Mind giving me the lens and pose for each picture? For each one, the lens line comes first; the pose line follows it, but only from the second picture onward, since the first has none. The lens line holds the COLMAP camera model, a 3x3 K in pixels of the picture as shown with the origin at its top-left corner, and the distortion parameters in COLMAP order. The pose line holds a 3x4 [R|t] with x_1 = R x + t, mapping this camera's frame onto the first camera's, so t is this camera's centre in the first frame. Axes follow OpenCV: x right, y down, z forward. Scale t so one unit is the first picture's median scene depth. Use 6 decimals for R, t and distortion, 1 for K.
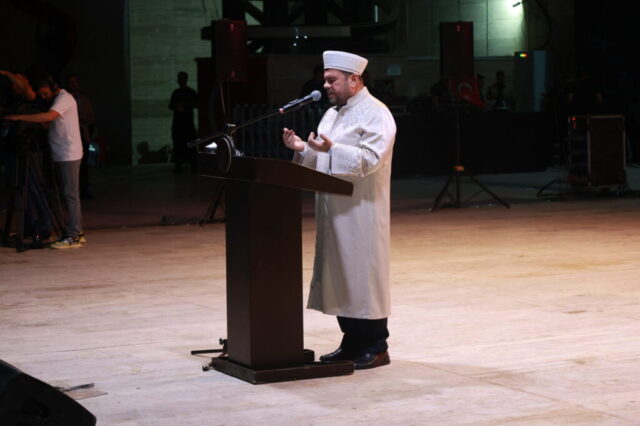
lens RADIAL K [[1653.5, 0, 320.0], [0, 1653.5, 213.0], [0, 0, 1]] dist [0.003106, 0.085010]
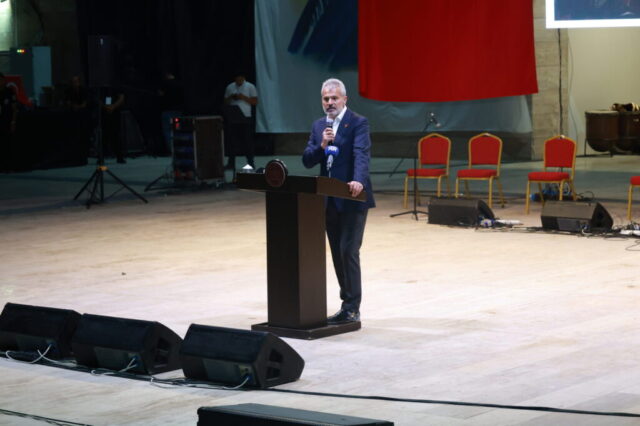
lens RADIAL K [[1794.3, 0, 320.0], [0, 1794.3, 213.0], [0, 0, 1]] dist [-0.102819, -0.813289]
pose [[0.922141, -0.035673, 0.385205, -0.223945], [0.032815, 0.999363, 0.013993, -0.008471], [-0.385459, -0.000263, 0.922725, -0.143311]]
